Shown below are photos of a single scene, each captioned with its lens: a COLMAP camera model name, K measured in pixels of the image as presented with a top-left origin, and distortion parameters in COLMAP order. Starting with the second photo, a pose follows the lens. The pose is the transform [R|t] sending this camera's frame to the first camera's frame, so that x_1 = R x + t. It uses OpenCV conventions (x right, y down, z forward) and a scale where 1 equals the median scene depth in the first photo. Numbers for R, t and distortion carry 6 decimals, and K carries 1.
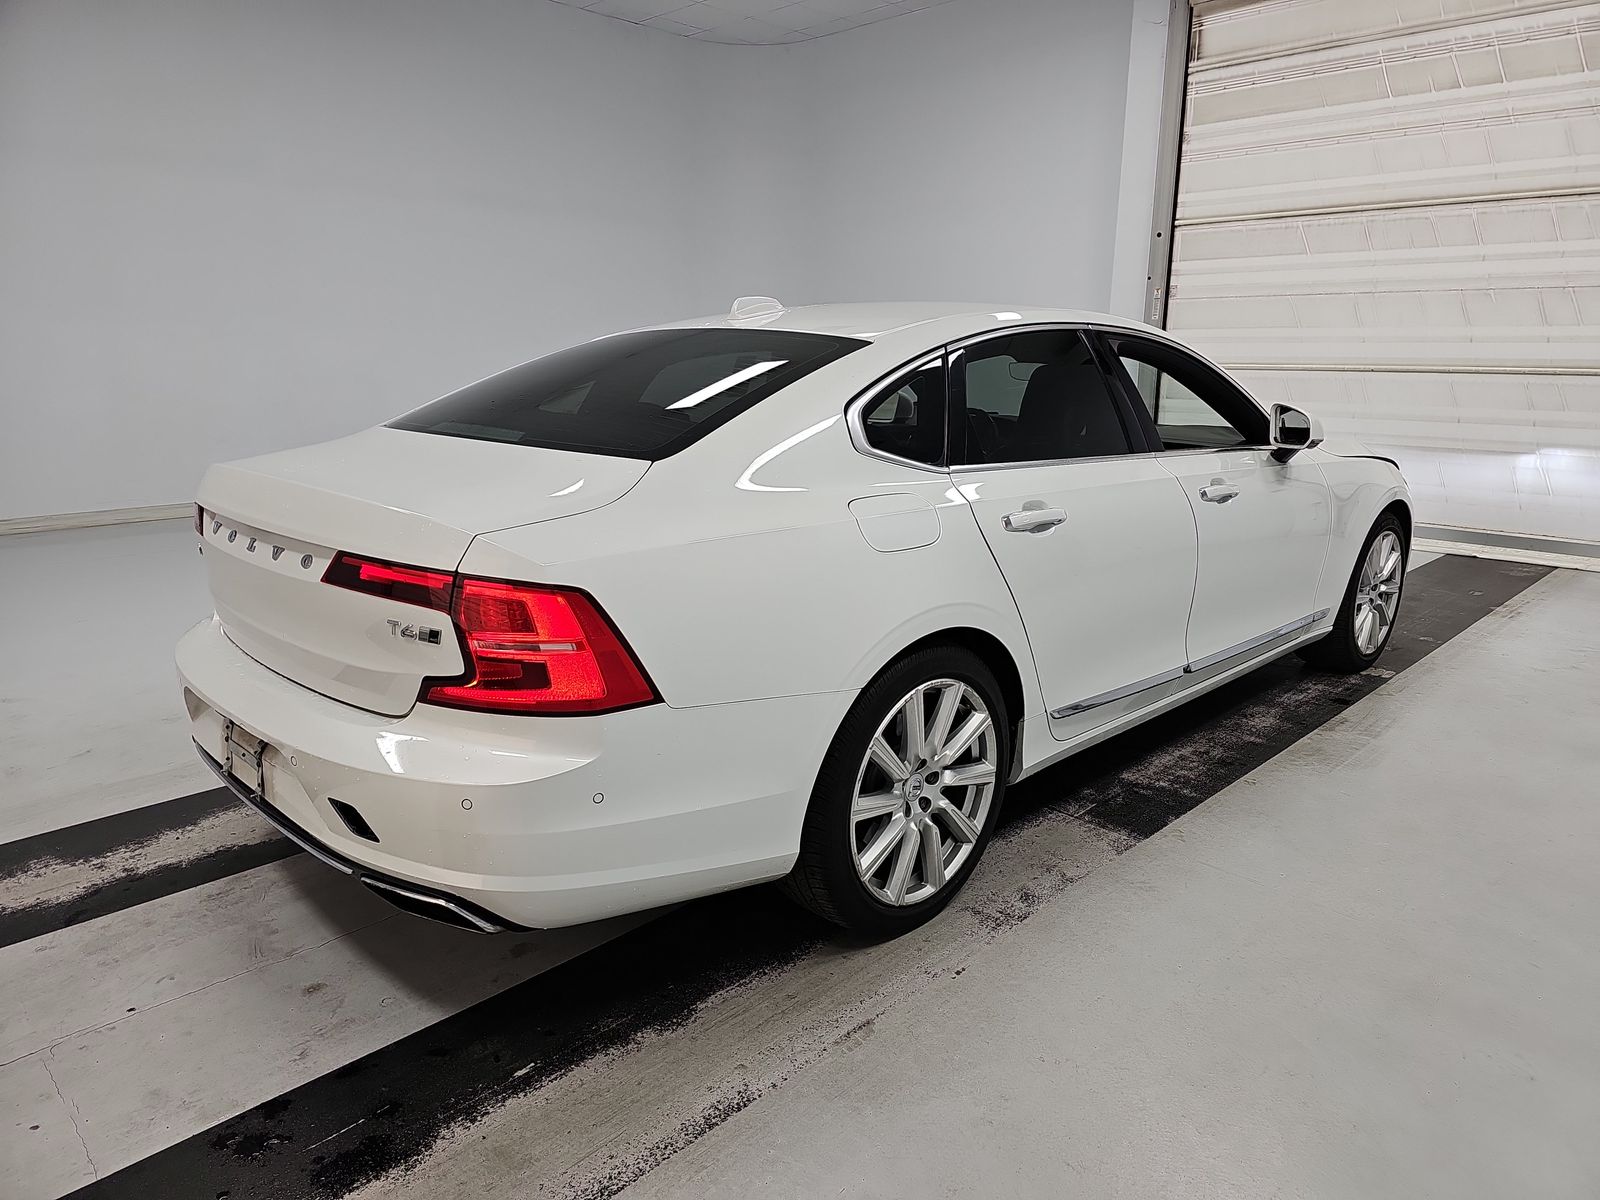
lens RADIAL K [[1068.0, 0, 794.5], [0, 1068.0, 596.7], [0, 0, 1]] dist [0.027304, -0.037180]
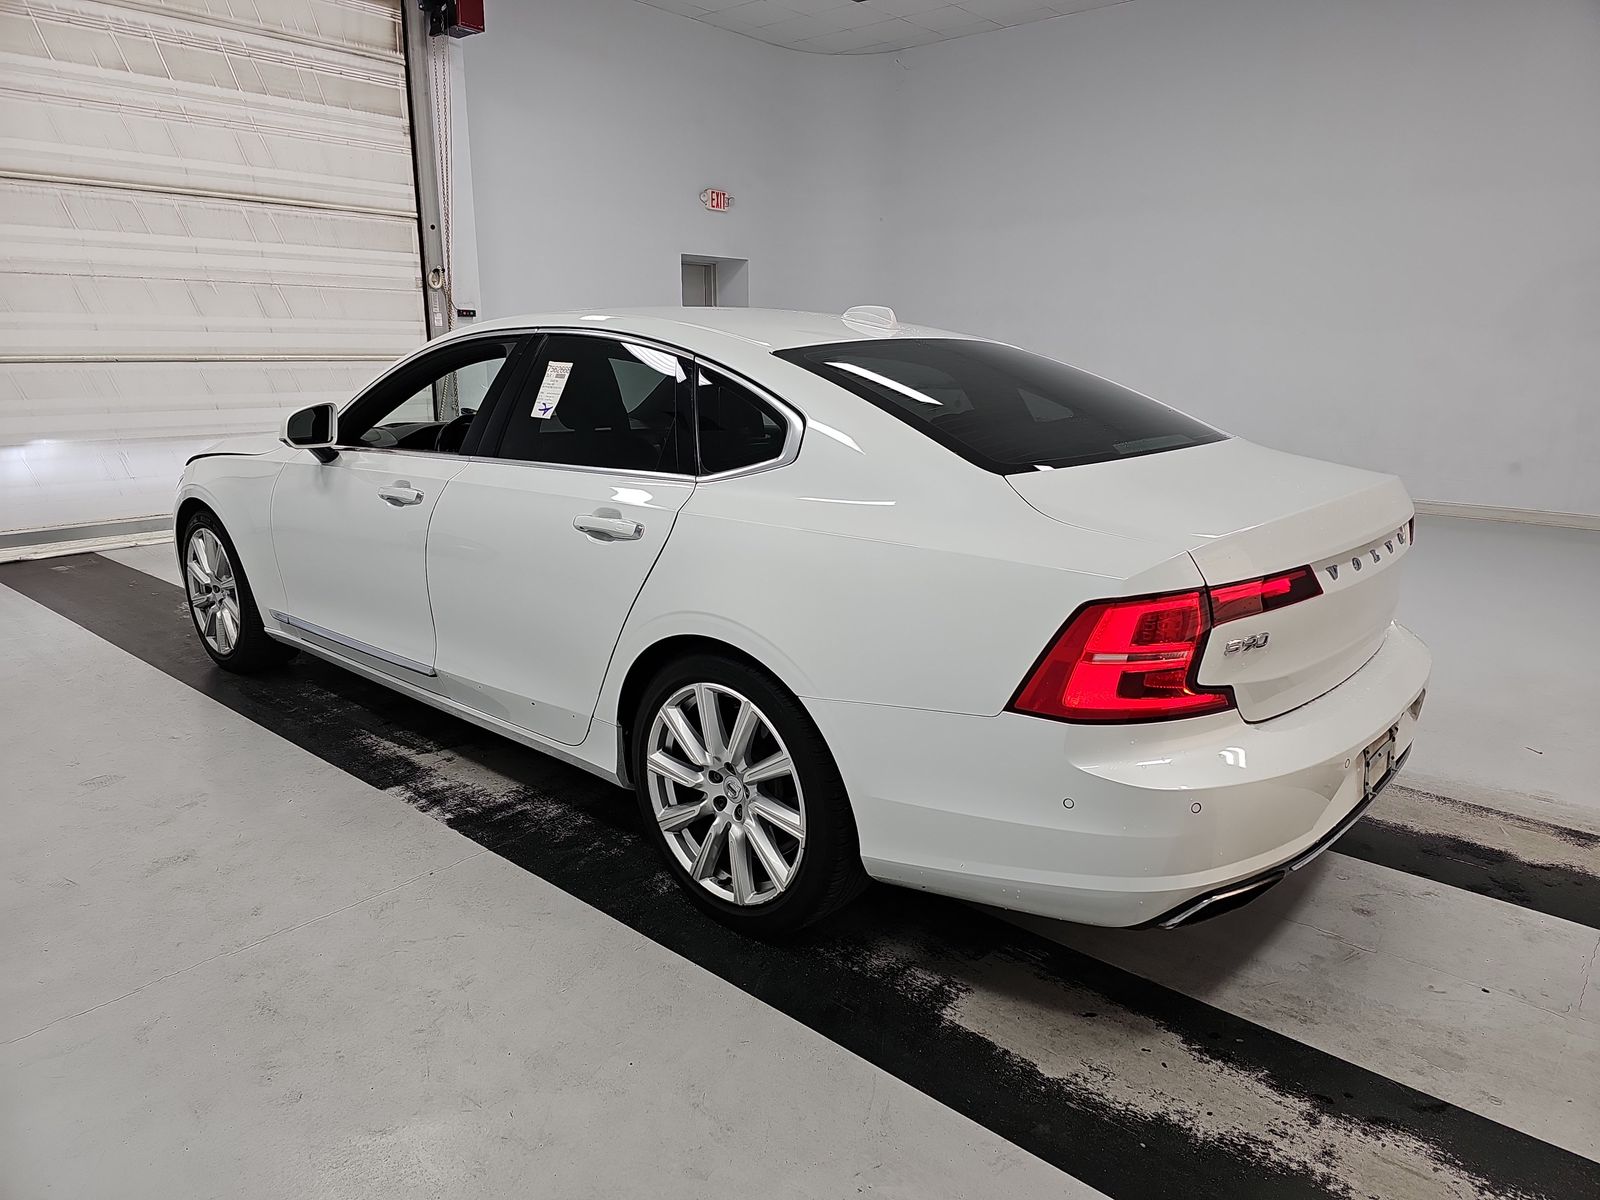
lens RADIAL K [[1068.0, 0, 814.5], [0, 1068.0, 595.0], [0, 0, 1]] dist [0.027304, -0.037180]
pose [[-0.079374, -0.229755, 0.970006, -0.475659], [0.207522, 0.947949, 0.241512, -0.121892], [-0.975005, 0.220468, -0.027563, 0.501403]]
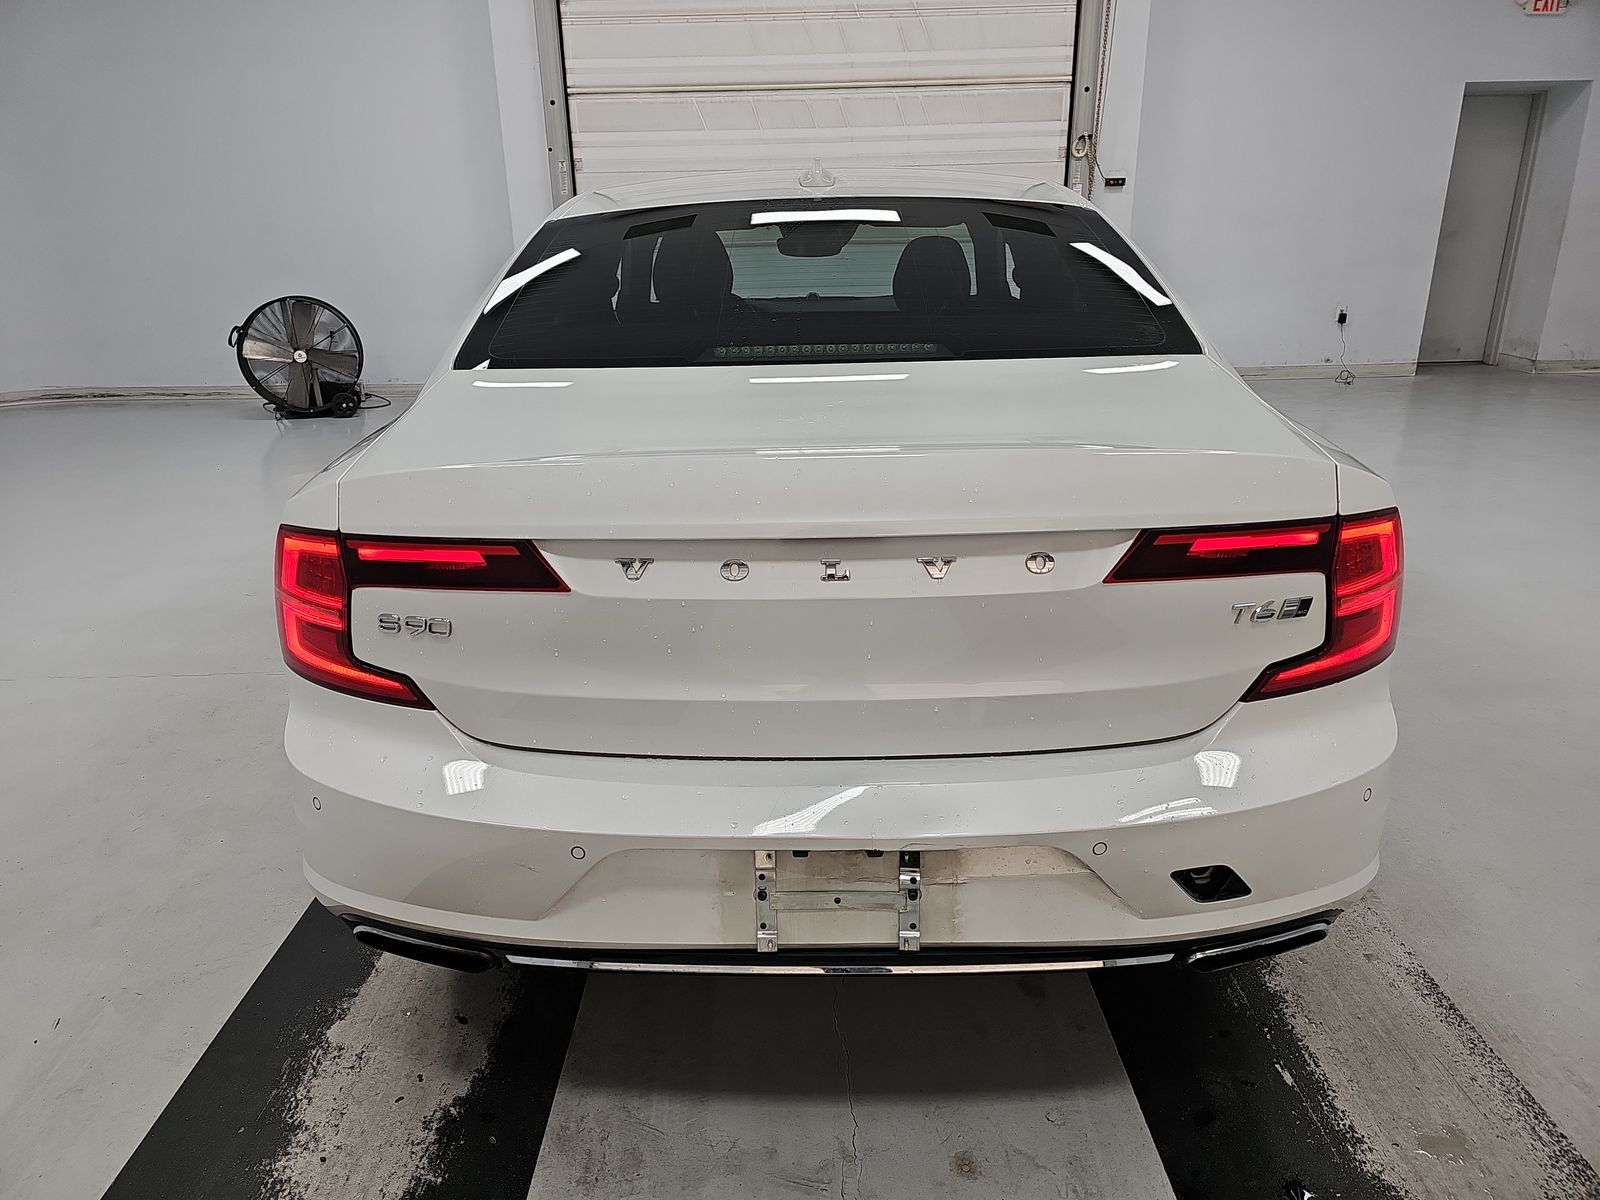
lens RADIAL K [[1068.0, 0, 796.4], [0, 1068.0, 605.0], [0, 0, 1]] dist [0.027304, -0.037180]
pose [[0.715400, -0.250450, 0.652287, -0.290807], [0.178371, 0.968082, 0.176072, -0.043404], [-0.675564, -0.009613, 0.737239, 0.182281]]
